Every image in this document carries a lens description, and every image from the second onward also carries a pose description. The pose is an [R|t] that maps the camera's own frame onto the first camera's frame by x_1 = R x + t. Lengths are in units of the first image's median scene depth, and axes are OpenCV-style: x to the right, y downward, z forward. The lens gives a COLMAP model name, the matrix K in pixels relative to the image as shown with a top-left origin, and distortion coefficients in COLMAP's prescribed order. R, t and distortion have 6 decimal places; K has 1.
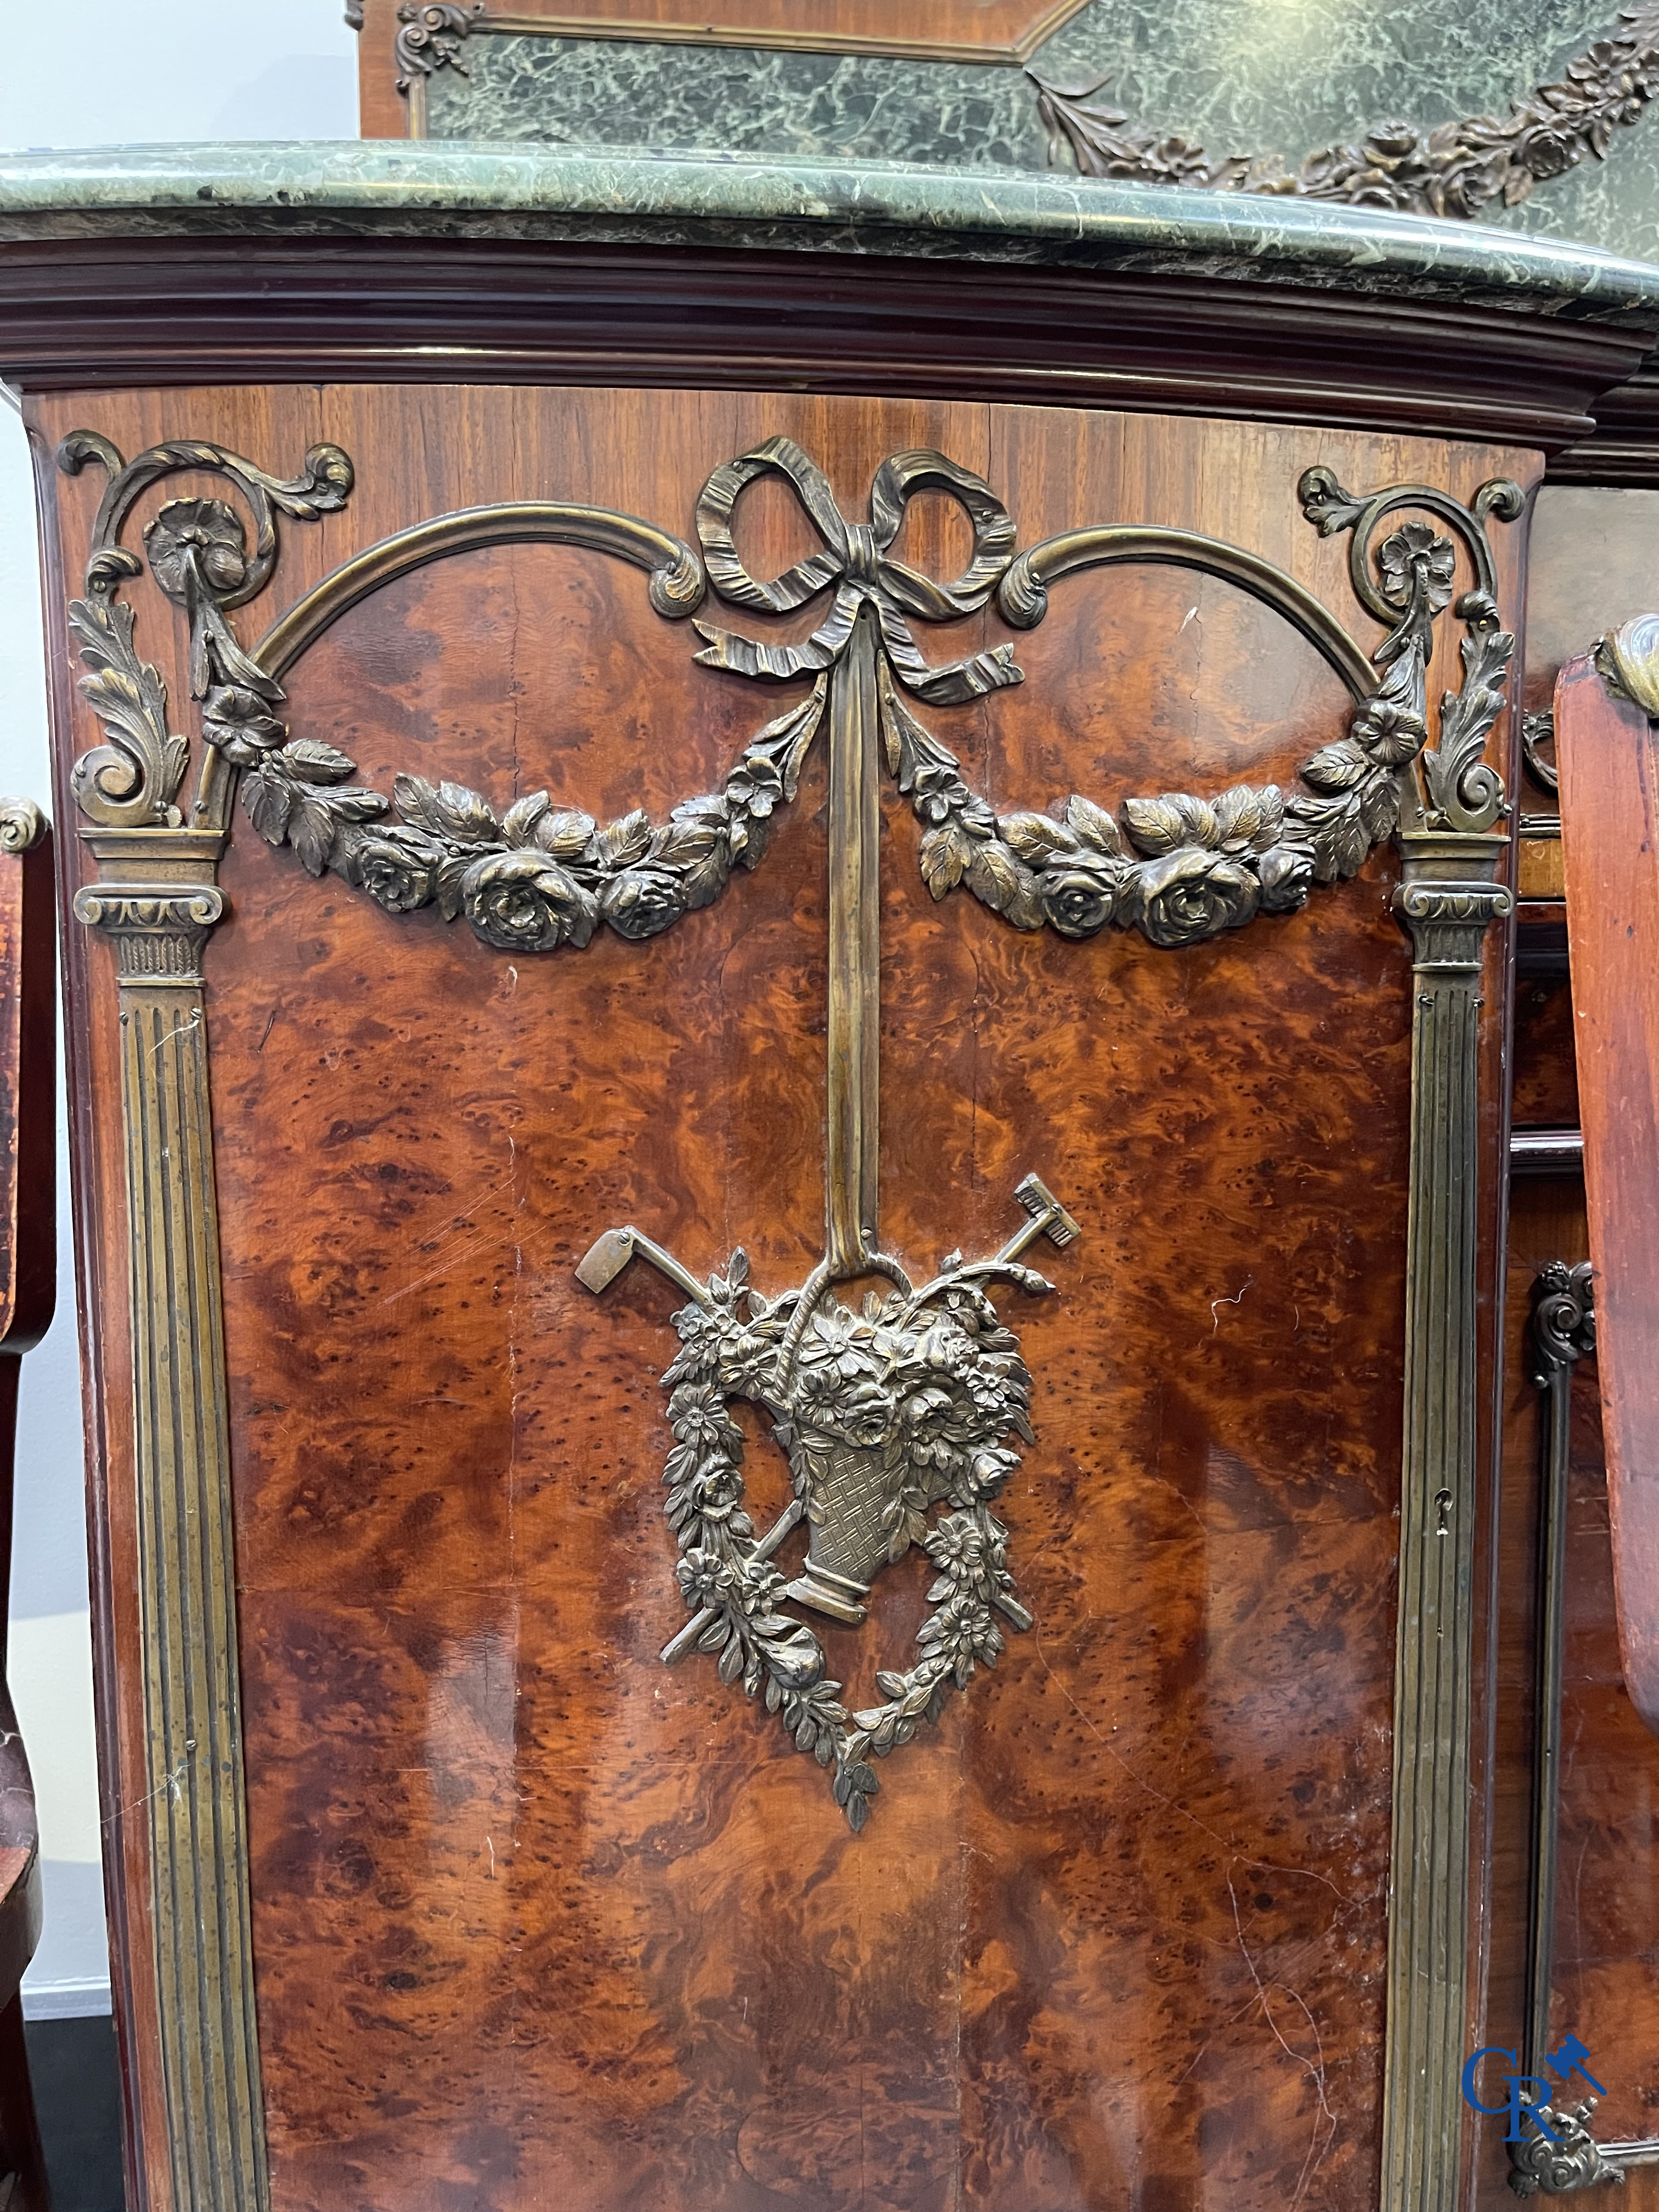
lens RADIAL K [[1686.9, 0, 833.8], [0, 1686.9, 1121.6], [0, 0, 1]] dist [0.053581, -0.090482]
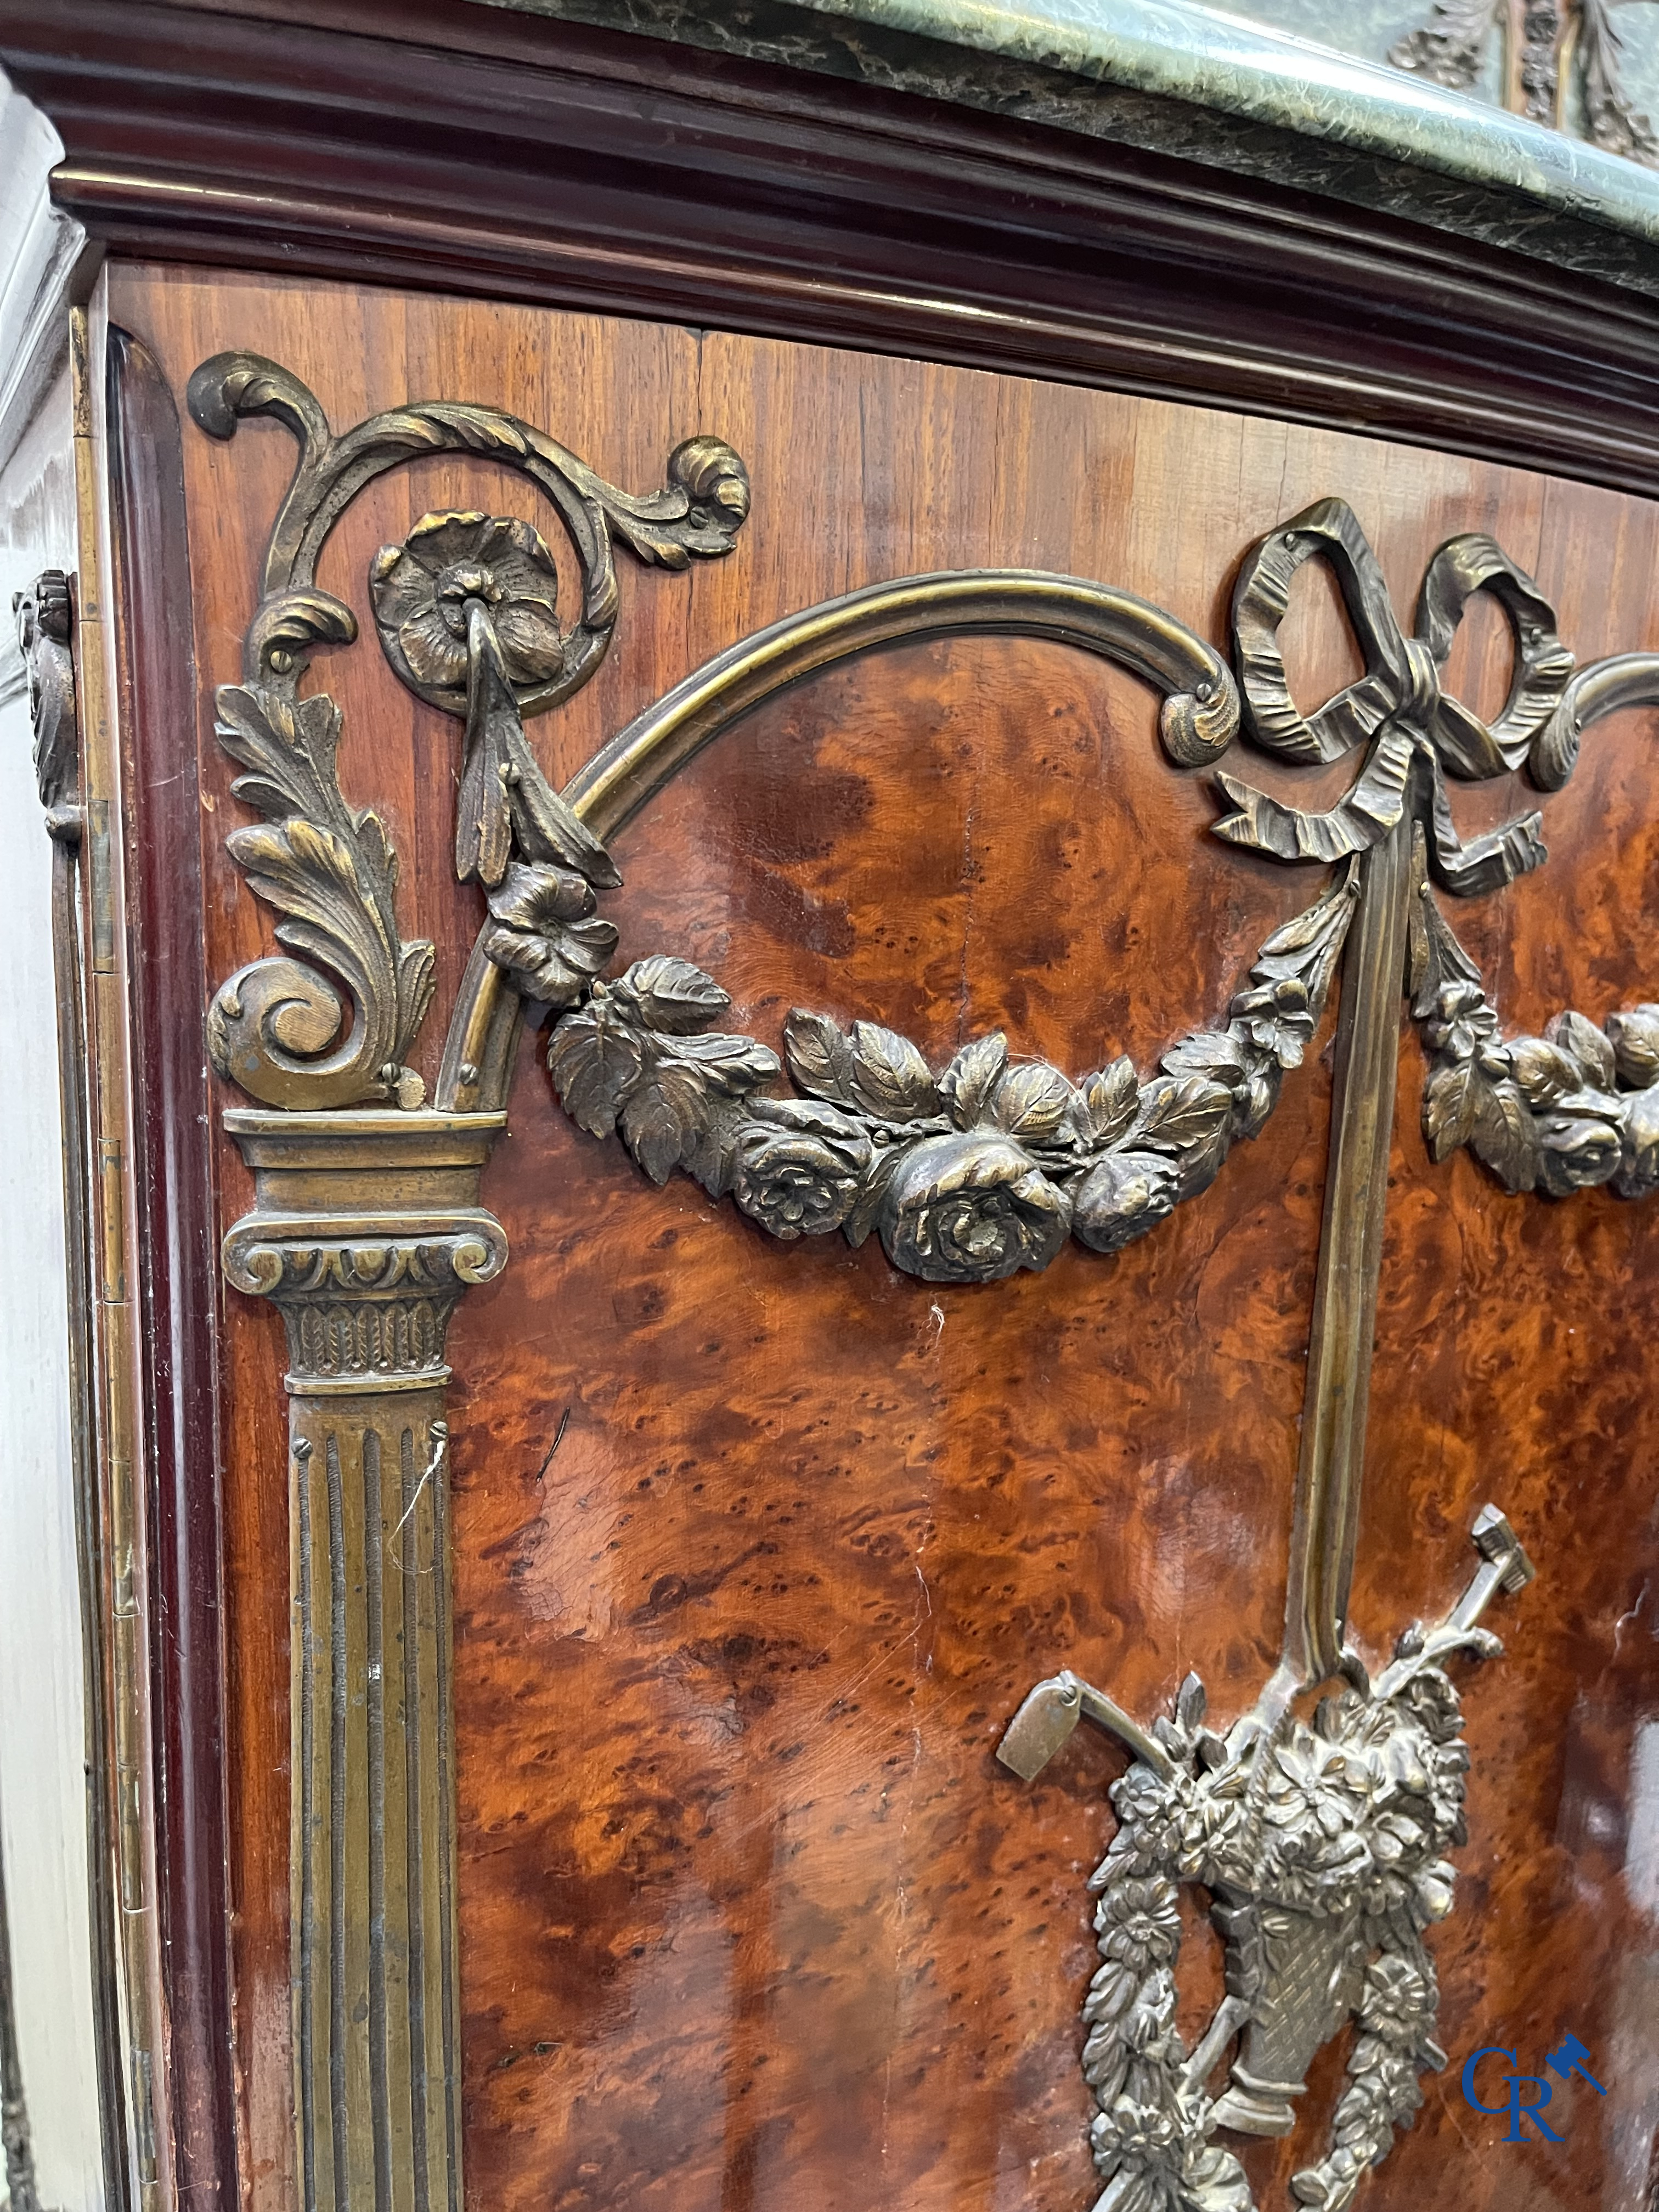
lens RADIAL K [[1686.9, 0, 833.8], [0, 1686.9, 1121.6], [0, 0, 1]] dist [0.053581, -0.090482]
pose [[0.934824, -0.023115, 0.354357, -0.438723], [0.001650, 0.998151, 0.060758, -0.194818], [-0.355106, -0.056213, 0.933134, 0.422392]]
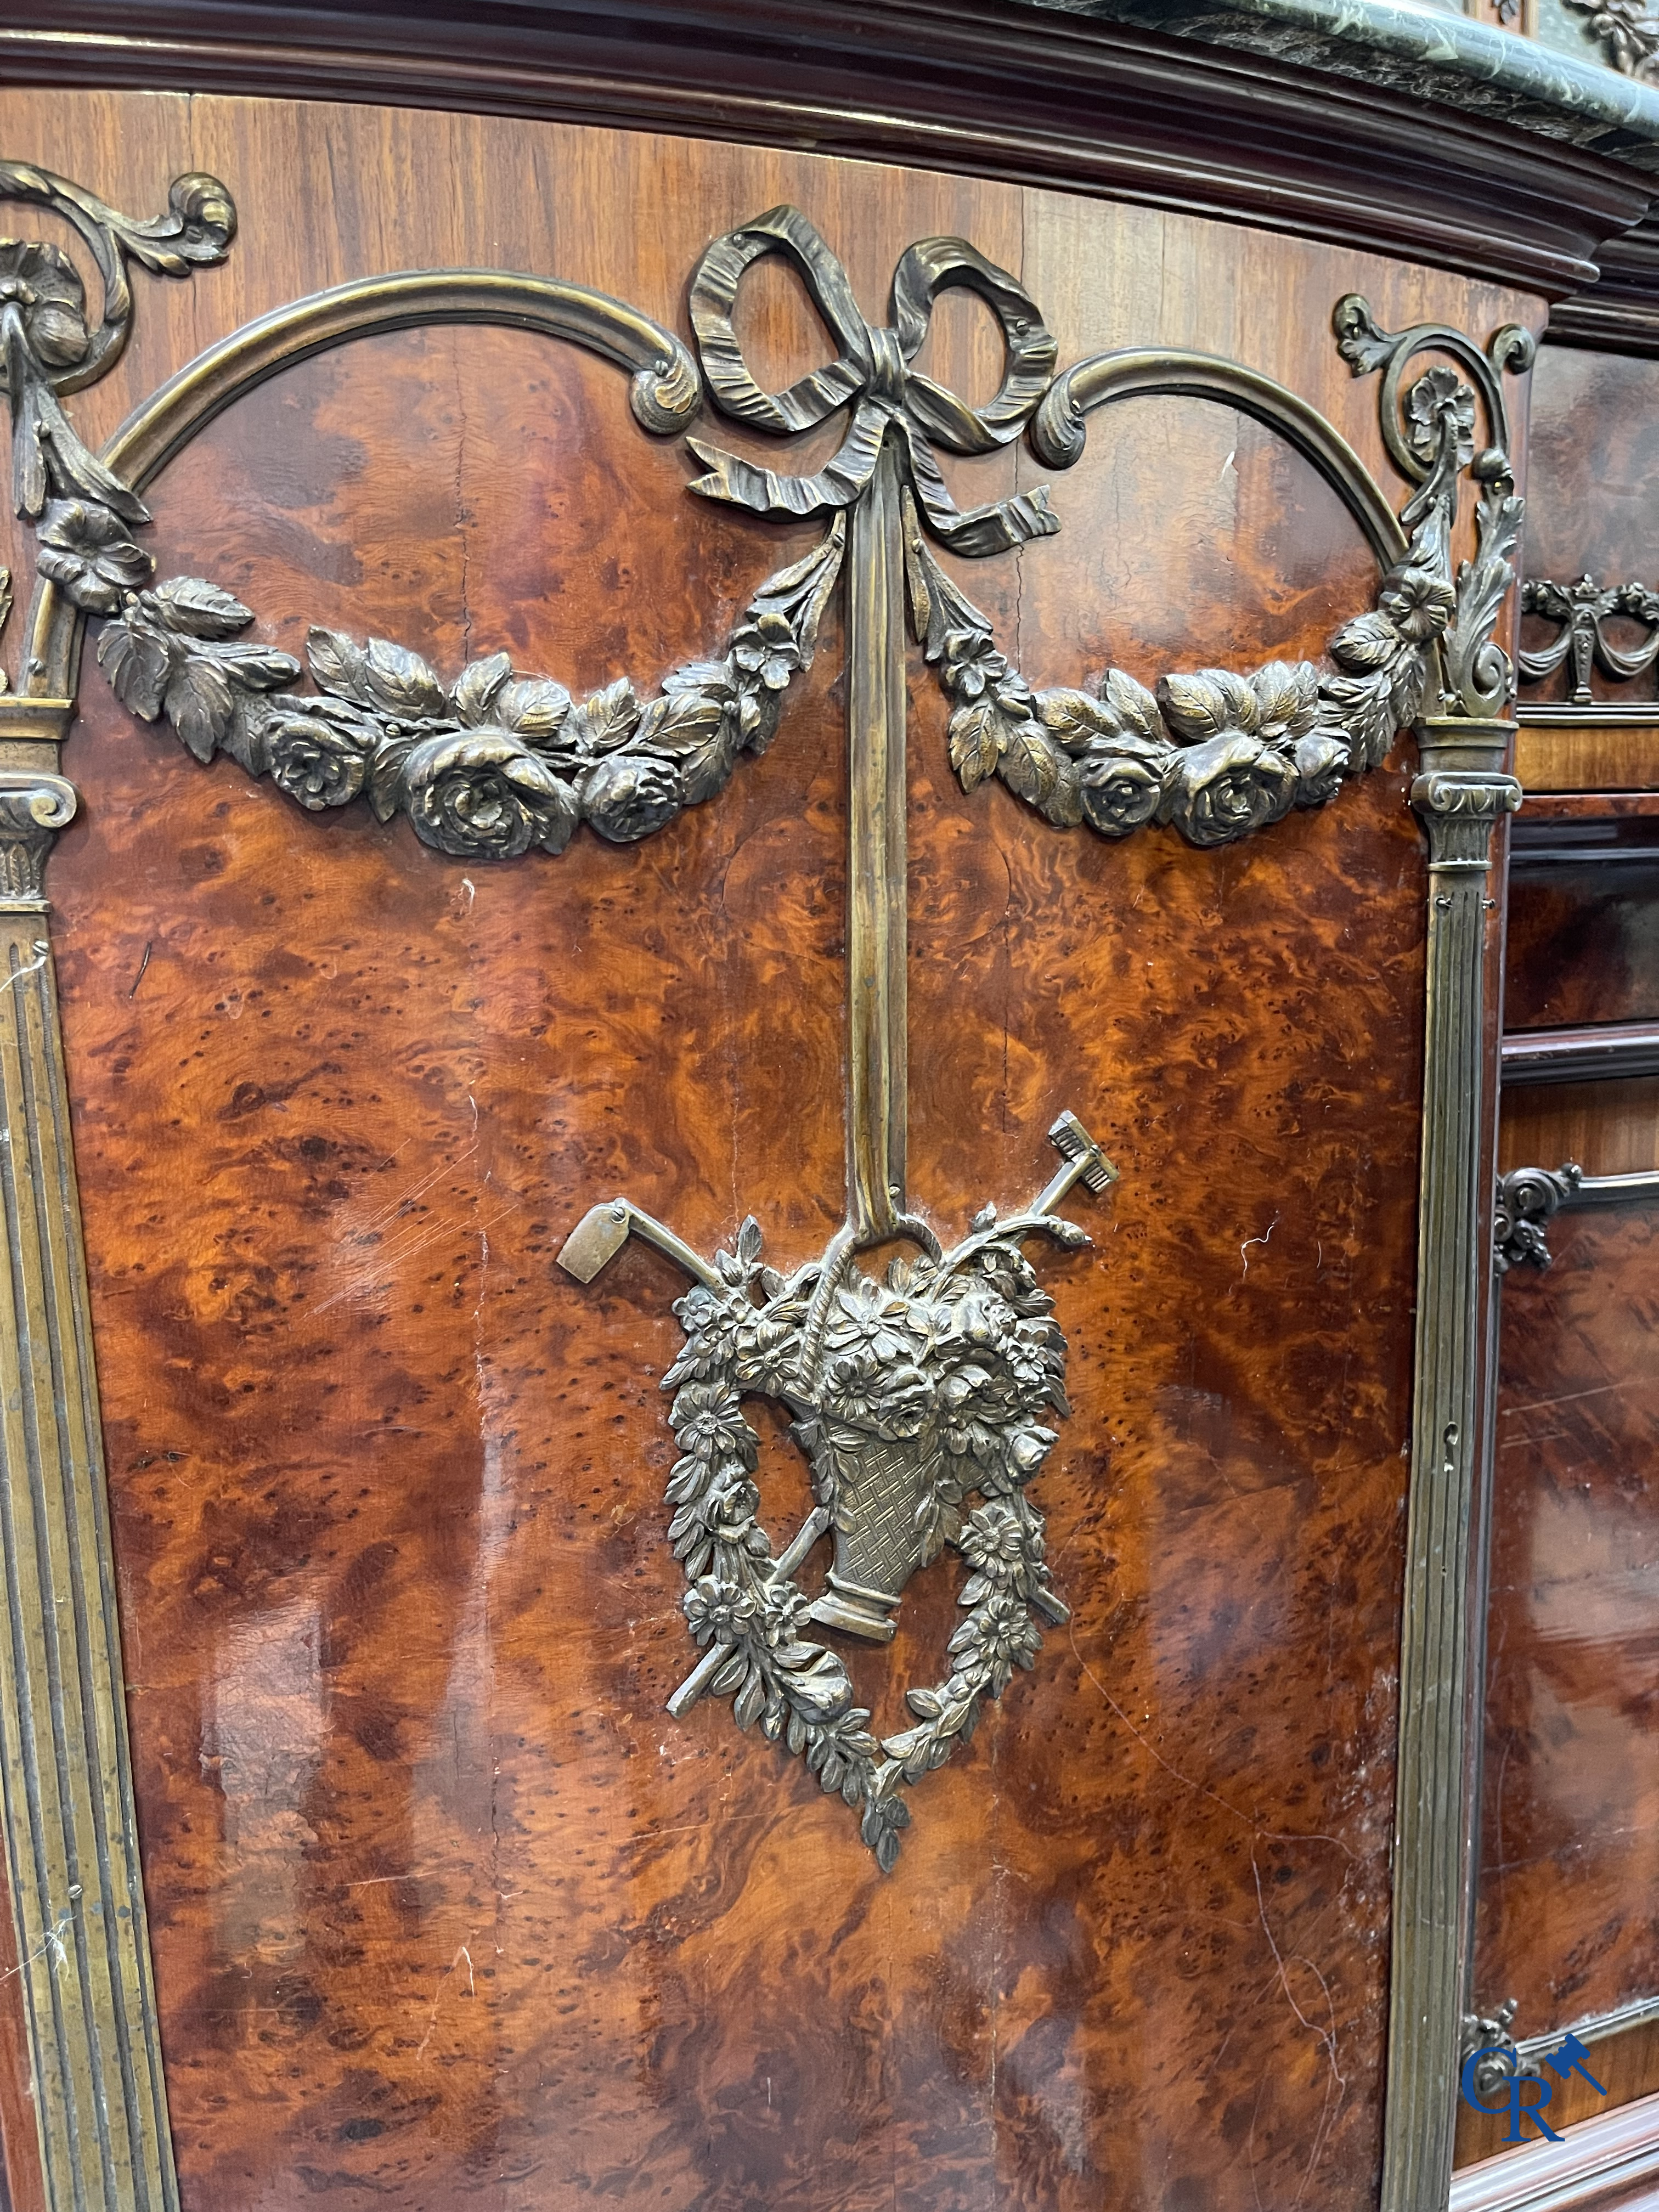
lens RADIAL K [[1686.9, 0, 833.8], [0, 1686.9, 1121.6], [0, 0, 1]] dist [0.053581, -0.090482]
pose [[0.974955, -0.044788, 0.217846, -0.196789], [0.032717, 0.997739, 0.058709, -0.019536], [-0.219983, -0.050111, 0.974216, 0.186721]]
